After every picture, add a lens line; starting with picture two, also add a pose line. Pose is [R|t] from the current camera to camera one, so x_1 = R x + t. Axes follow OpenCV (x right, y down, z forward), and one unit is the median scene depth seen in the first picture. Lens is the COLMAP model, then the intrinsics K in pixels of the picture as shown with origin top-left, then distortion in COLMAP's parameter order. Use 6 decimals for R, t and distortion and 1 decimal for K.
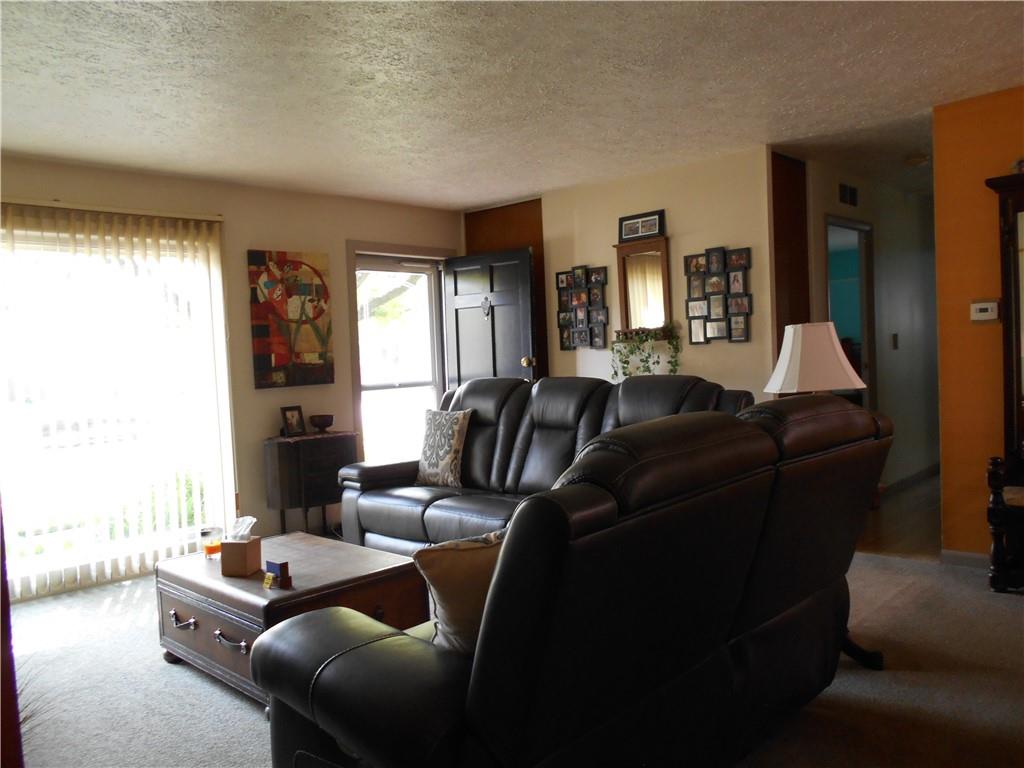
lens RADIAL K [[804.6, 0, 512.0], [0, 804.6, 384.0], [0, 0, 1]] dist [0.007227, 0.011235]
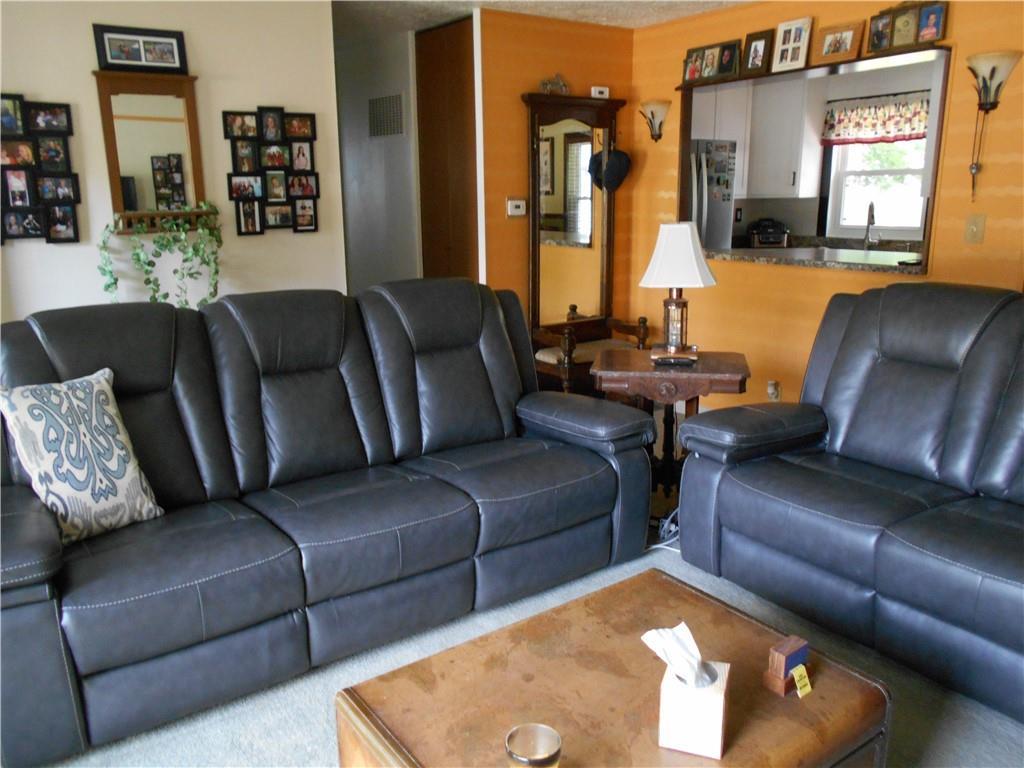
lens RADIAL K [[804.6, 0, 512.0], [0, 804.6, 384.0], [0, 0, 1]] dist [0.007227, 0.011235]
pose [[0.195650, -0.194368, 0.961219, -0.486951], [0.042610, 0.980921, 0.189679, -0.046190], [-0.979748, 0.003847, 0.200199, 0.621403]]
